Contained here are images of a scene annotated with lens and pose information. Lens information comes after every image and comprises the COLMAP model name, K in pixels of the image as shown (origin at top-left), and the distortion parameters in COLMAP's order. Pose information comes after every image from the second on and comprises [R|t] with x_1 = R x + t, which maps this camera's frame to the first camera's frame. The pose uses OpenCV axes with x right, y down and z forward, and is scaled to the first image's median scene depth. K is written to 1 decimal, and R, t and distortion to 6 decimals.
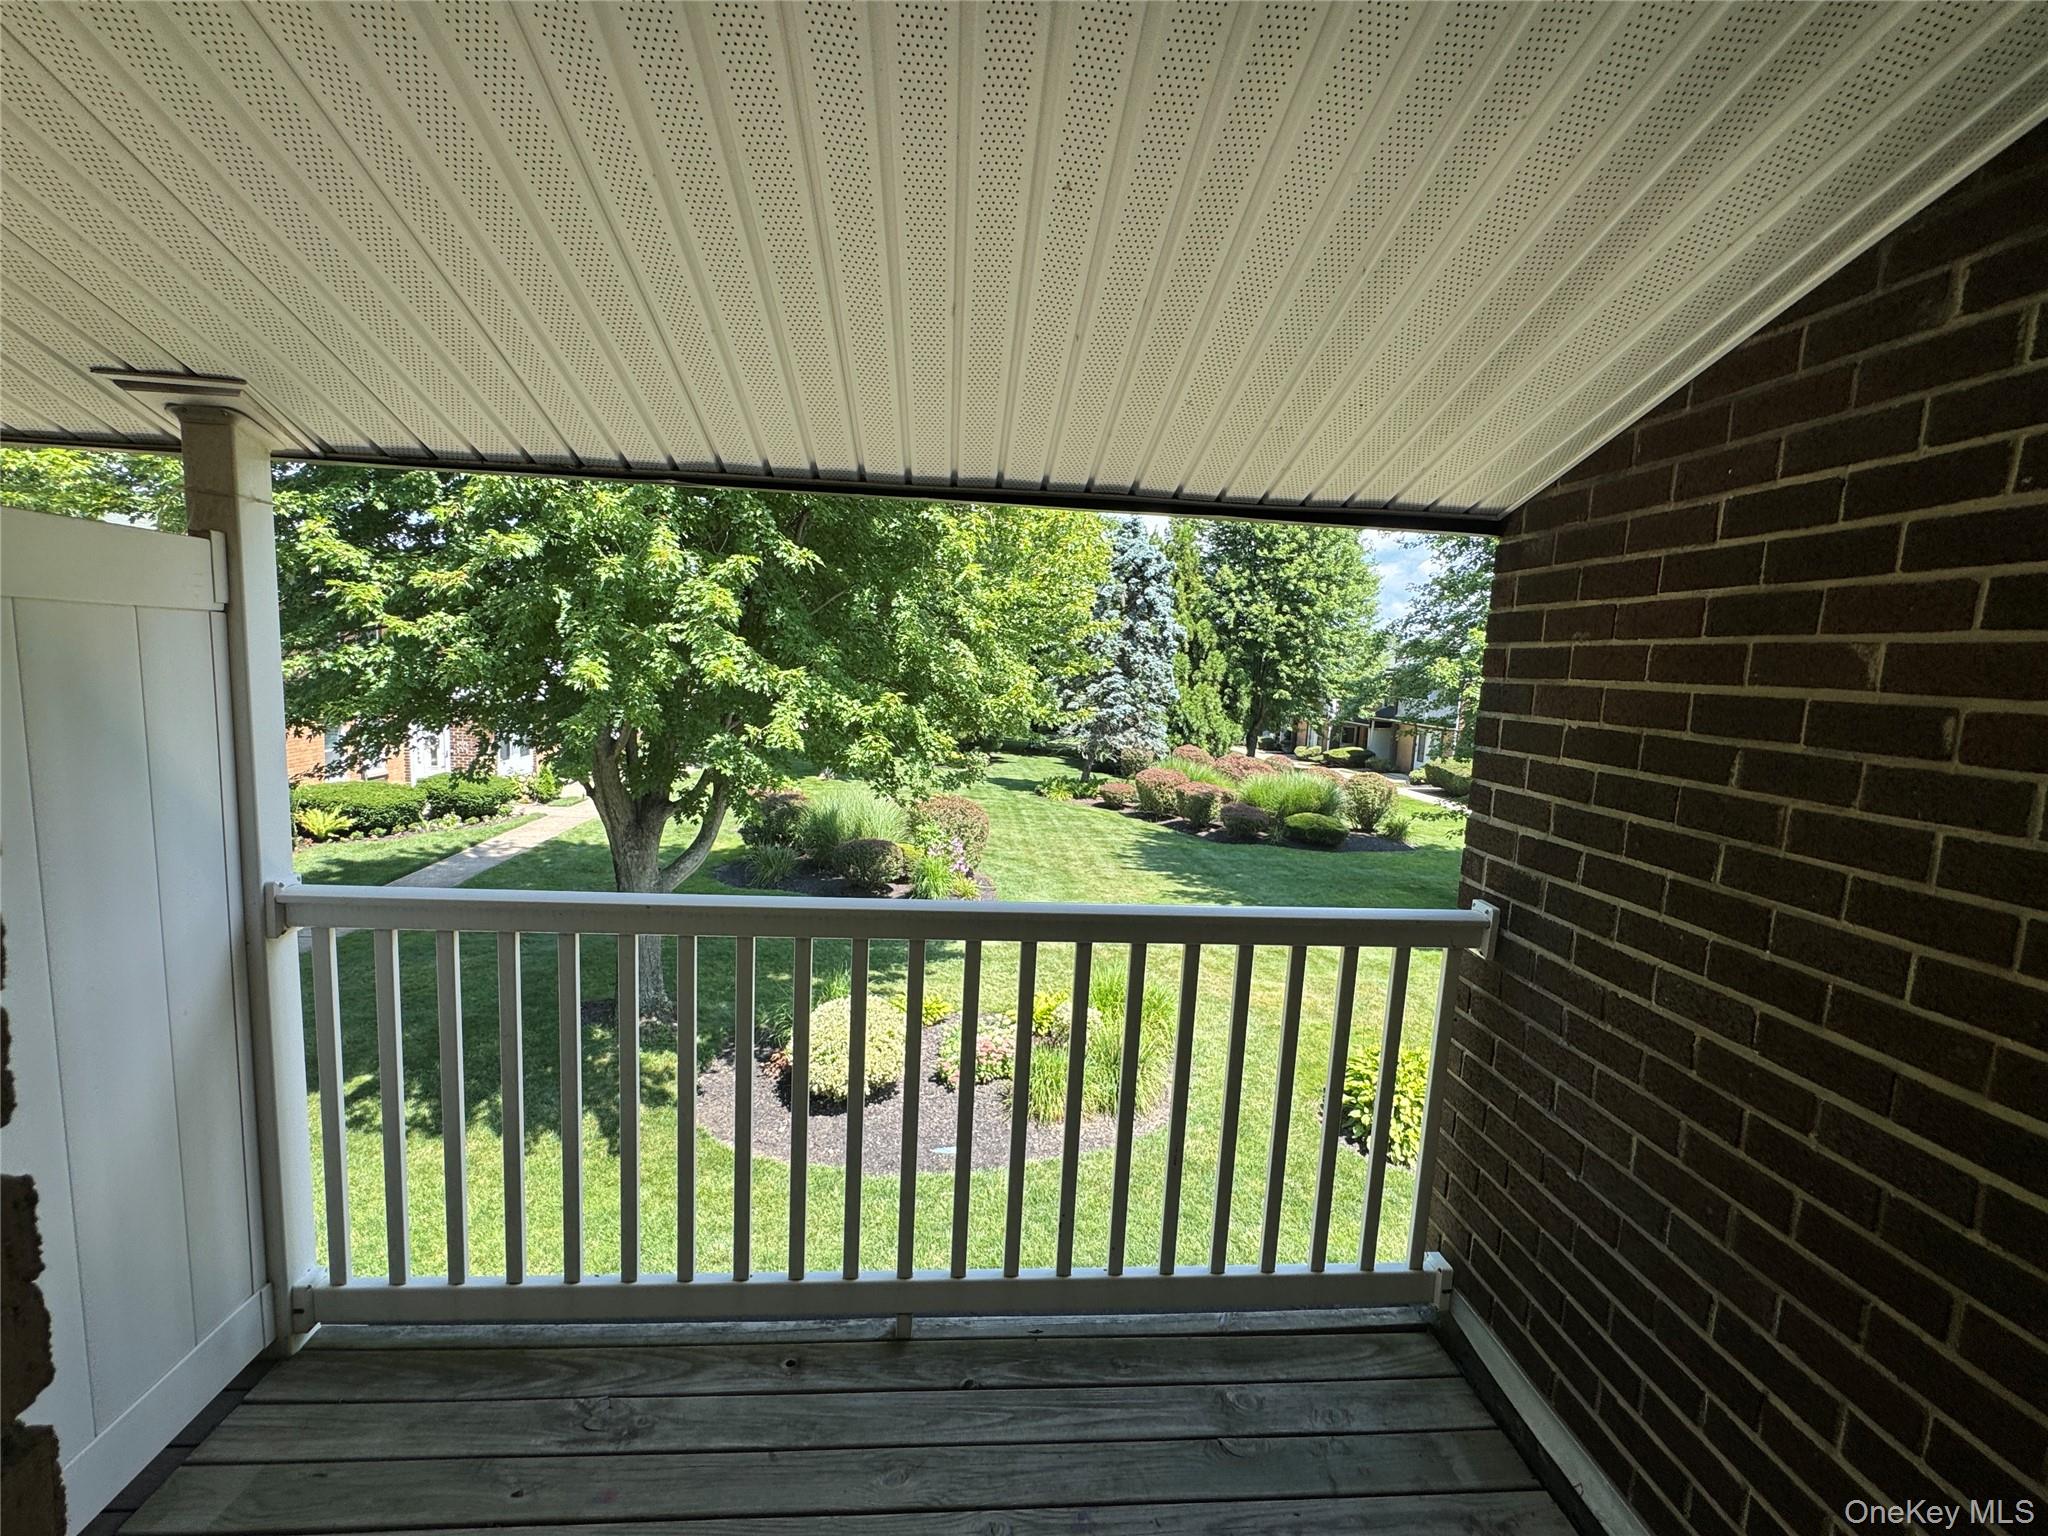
lens RADIAL K [[887.4, 0, 1024.9], [0, 887.4, 771.1], [0, 0, 1]] dist [-0.001071, -0.000211]
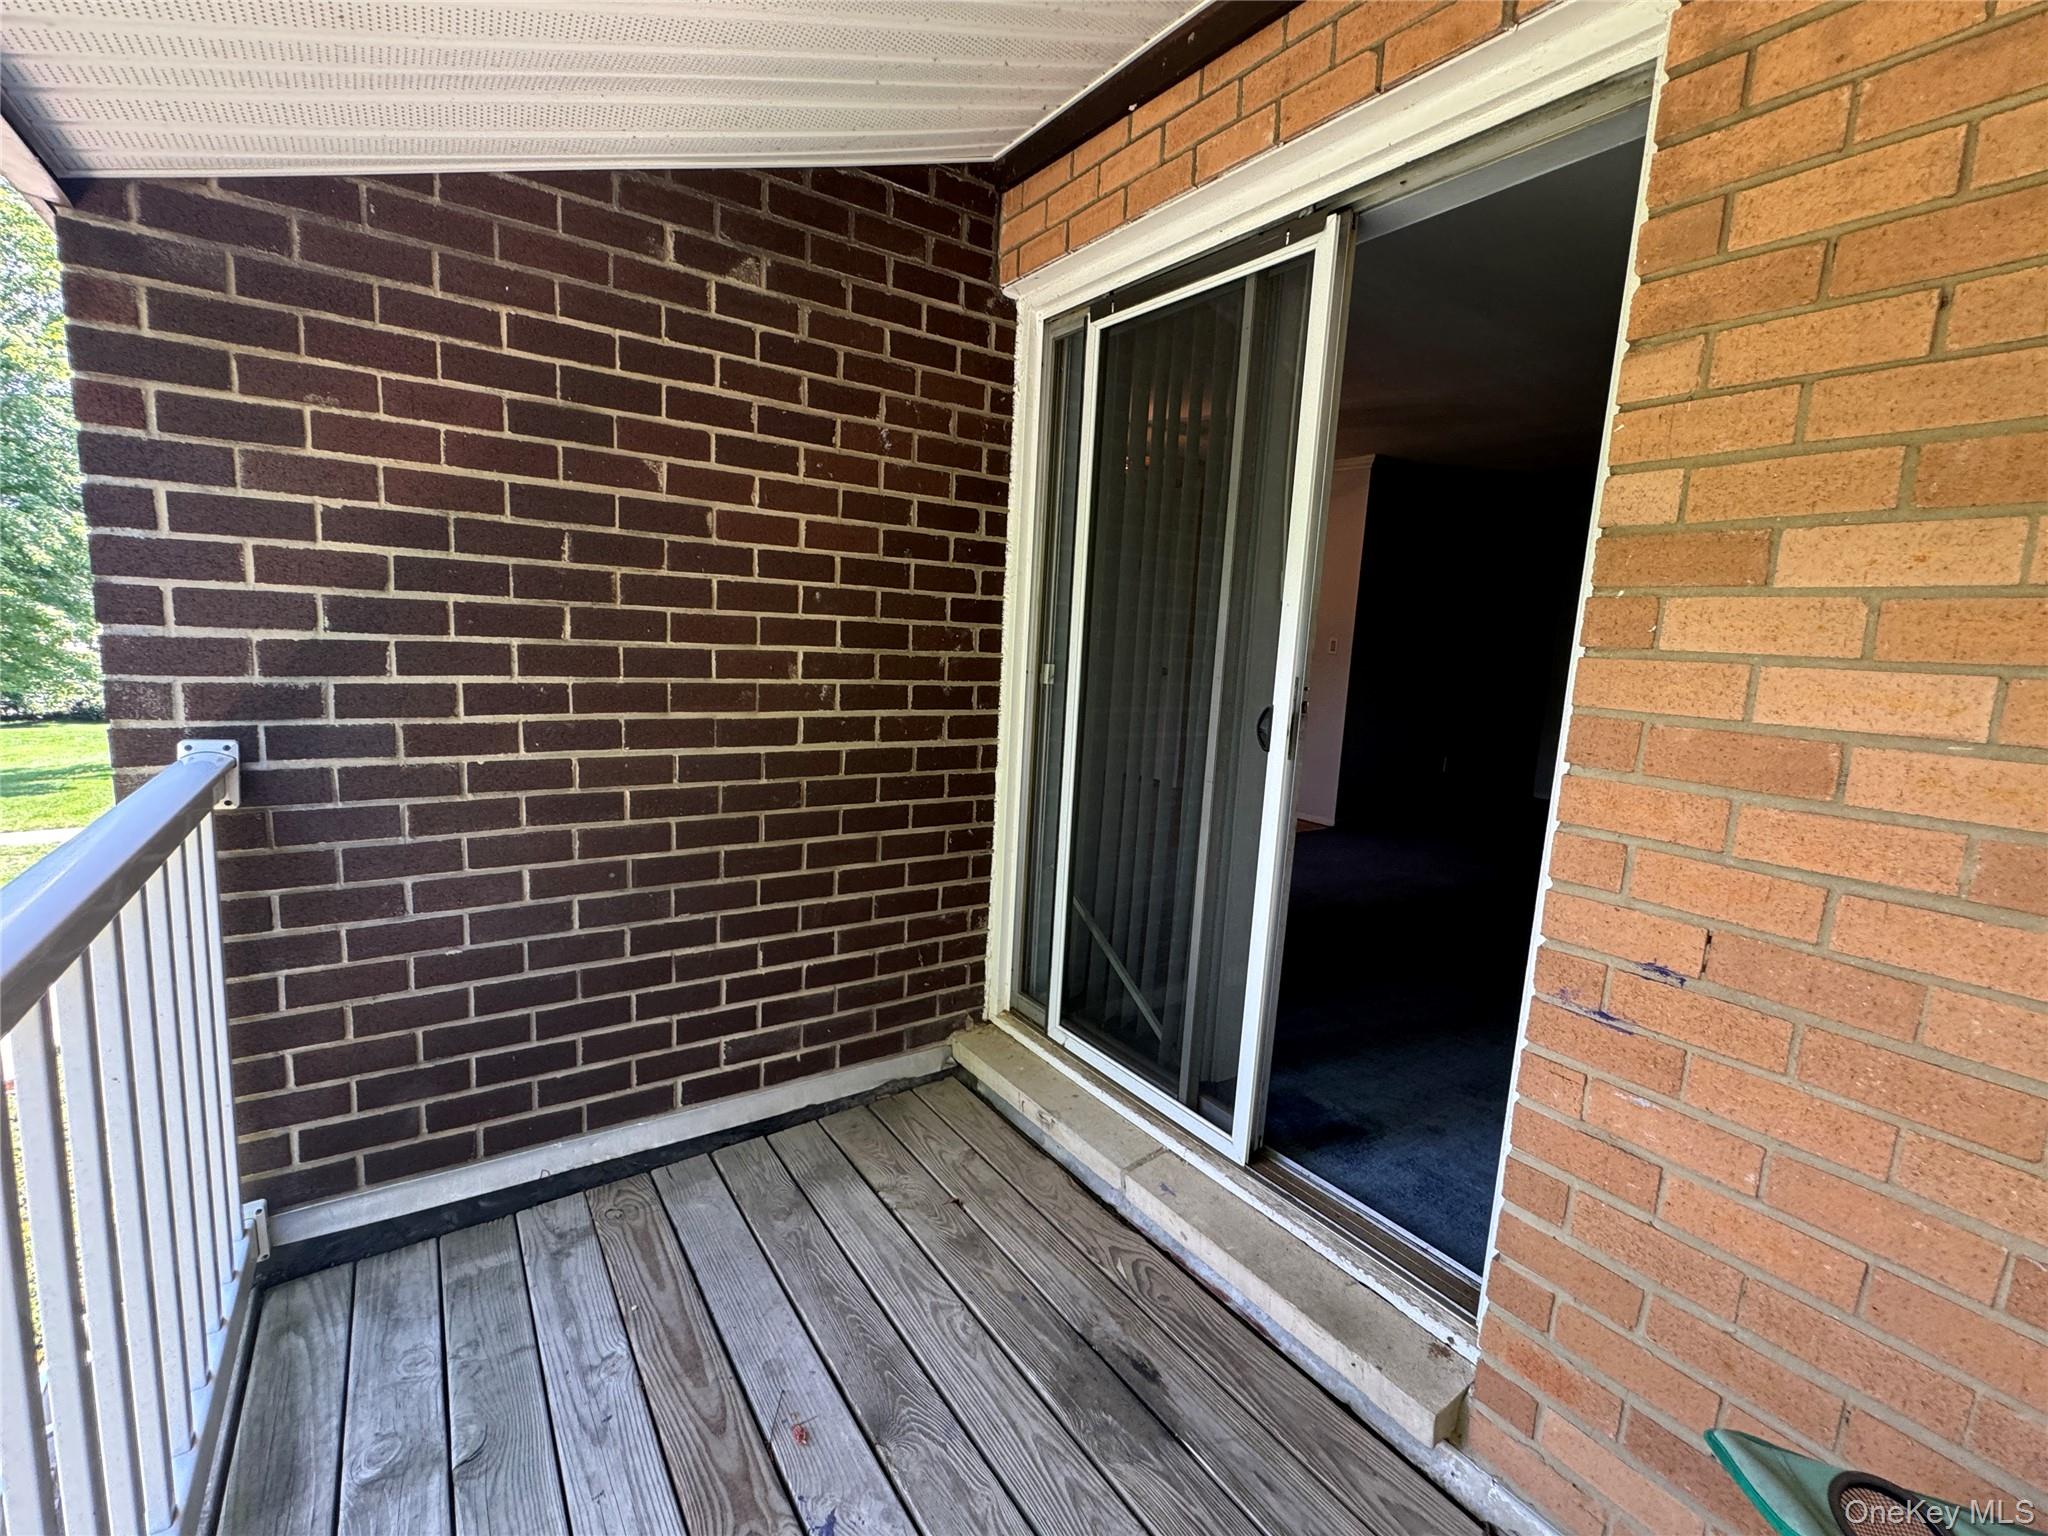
lens RADIAL K [[887.4, 0, 1023.0], [0, 887.4, 761.3], [0, 0, 1]] dist [-0.001071, -0.000211]
pose [[-0.500221, -0.201661, 0.842088, -0.731838], [0.032833, 0.967386, 0.251171, -0.003009], [-0.865275, 0.153289, -0.477286, 1.165450]]
